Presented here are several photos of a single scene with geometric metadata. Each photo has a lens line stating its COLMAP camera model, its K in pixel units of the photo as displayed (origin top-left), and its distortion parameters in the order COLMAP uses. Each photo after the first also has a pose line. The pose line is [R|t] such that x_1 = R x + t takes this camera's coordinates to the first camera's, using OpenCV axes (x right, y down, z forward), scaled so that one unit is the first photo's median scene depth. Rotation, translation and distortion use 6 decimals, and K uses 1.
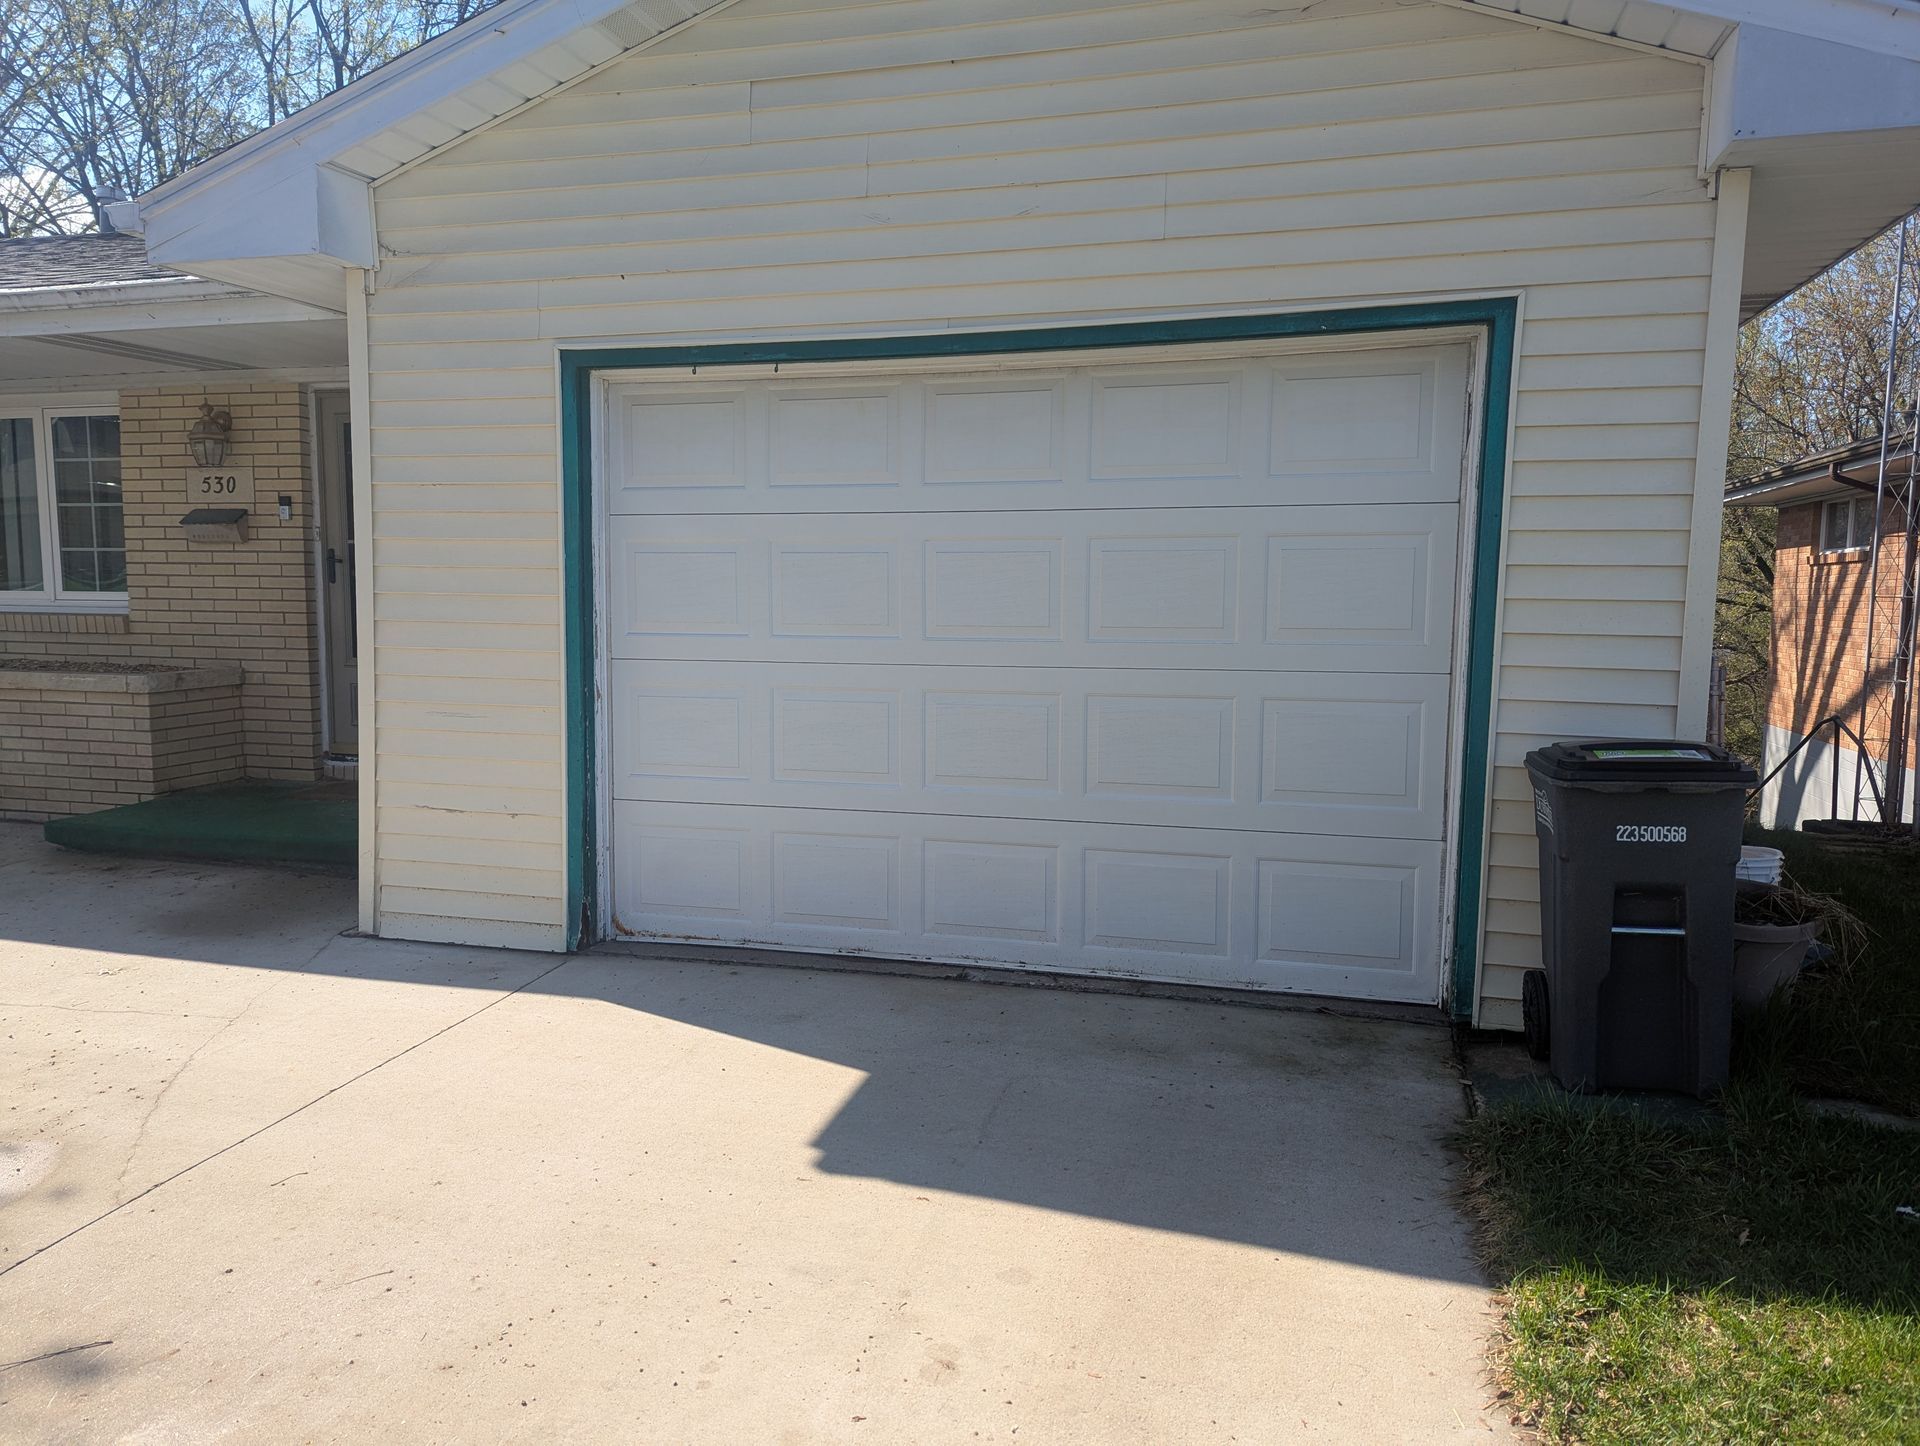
lens RADIAL K [[1352.5, 0, 971.8], [0, 1352.5, 723.6], [0, 0, 1]] dist [0.060836, -0.054205]
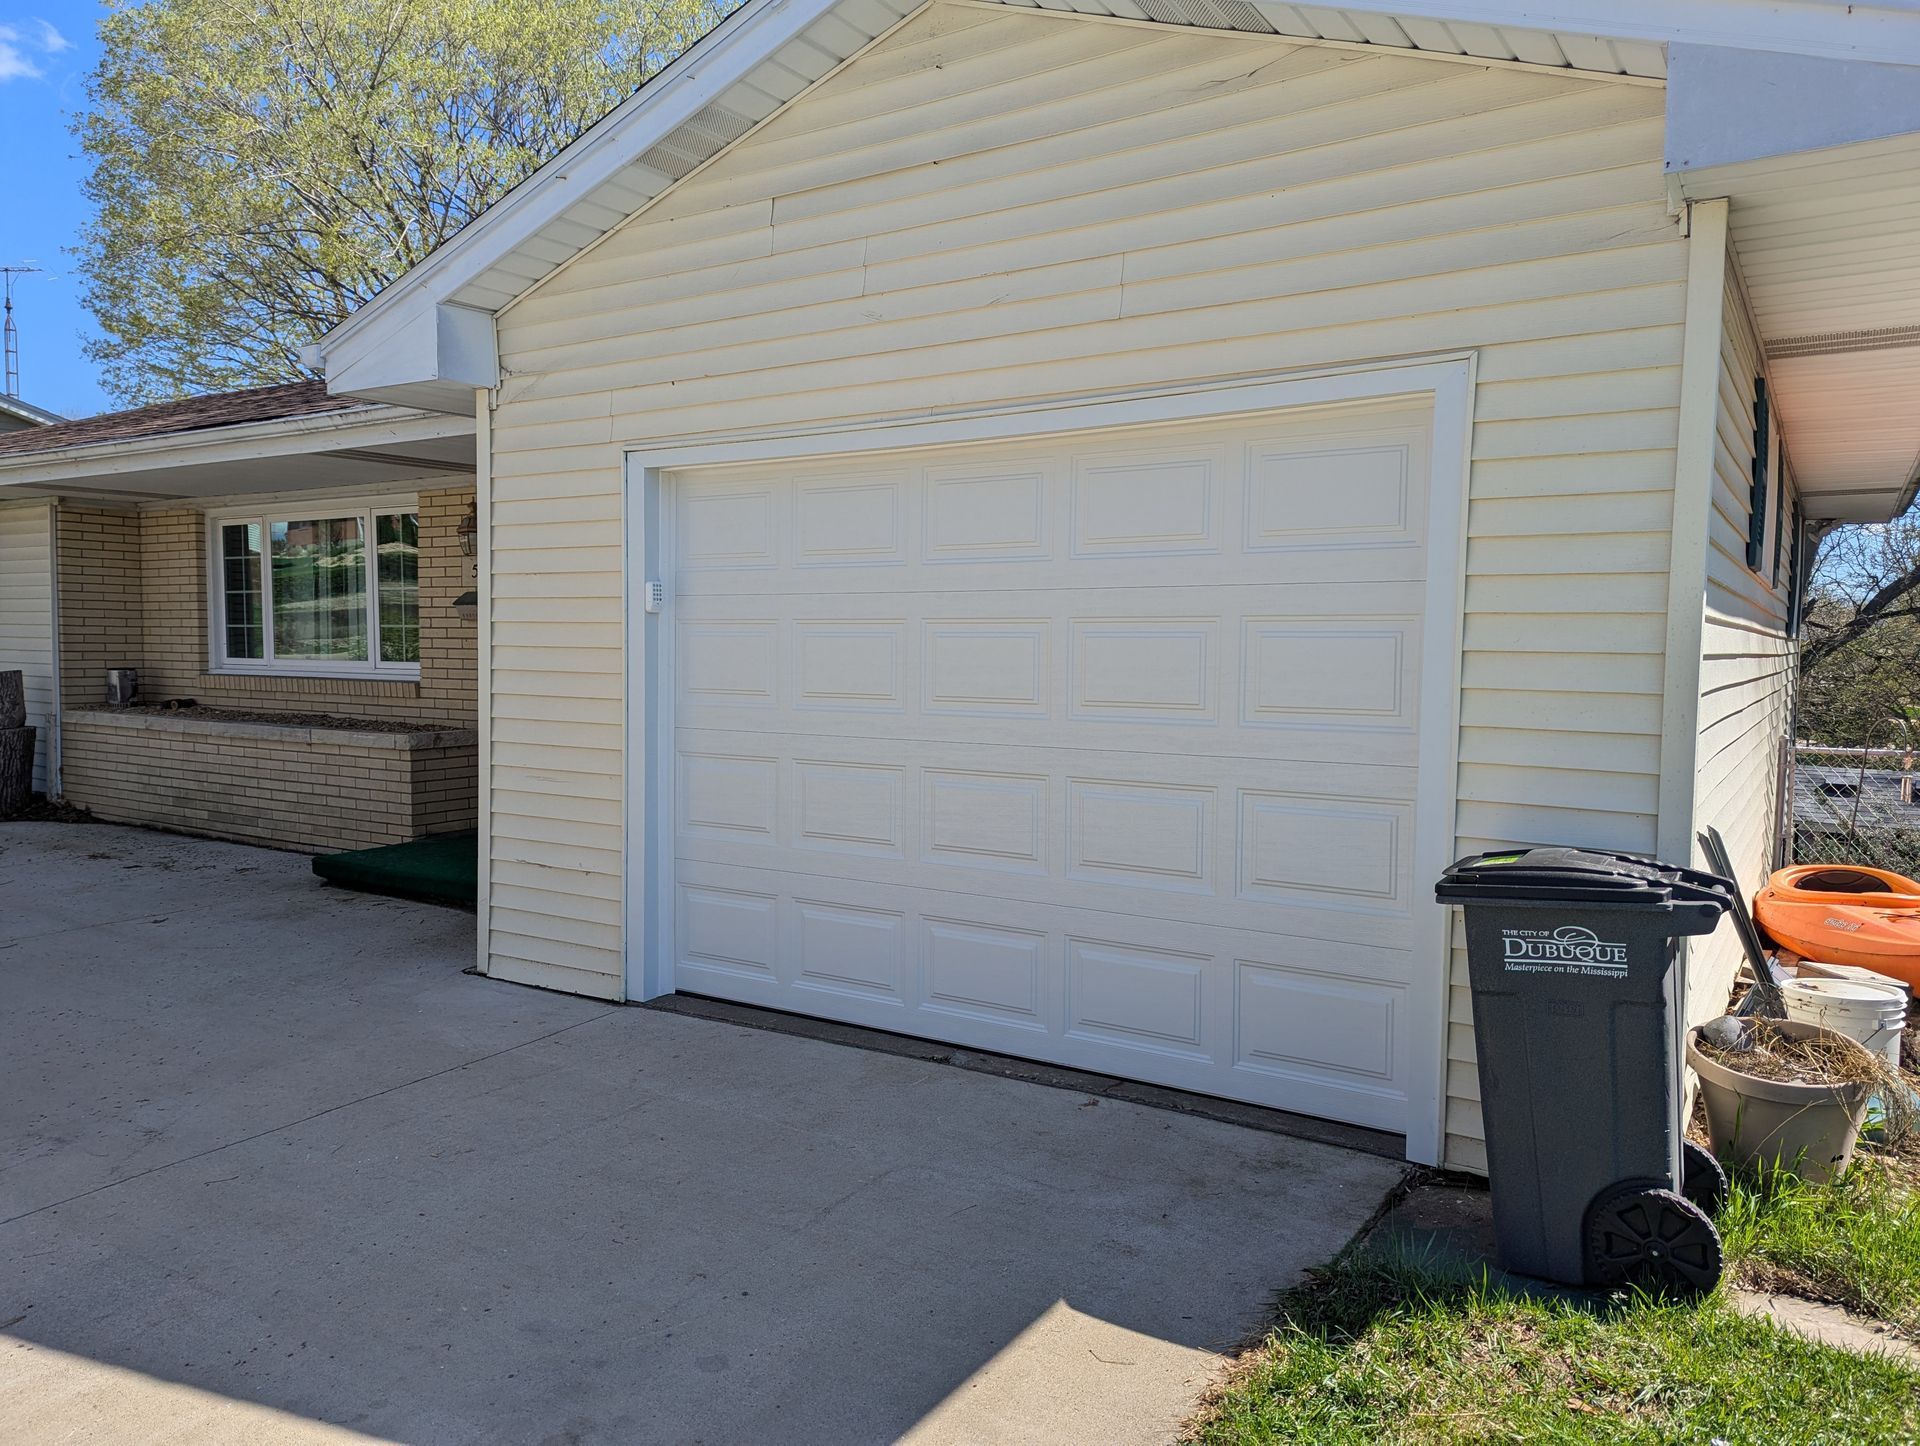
lens RADIAL K [[1352.5, 0, 945.9], [0, 1352.5, 723.8], [0, 0, 1]] dist [0.060836, -0.054205]
pose [[0.956652, 0.016036, -0.290791, 0.180450], [-0.028656, 0.998821, -0.039193, -0.012590], [0.289820, 0.045827, 0.955983, 0.022806]]
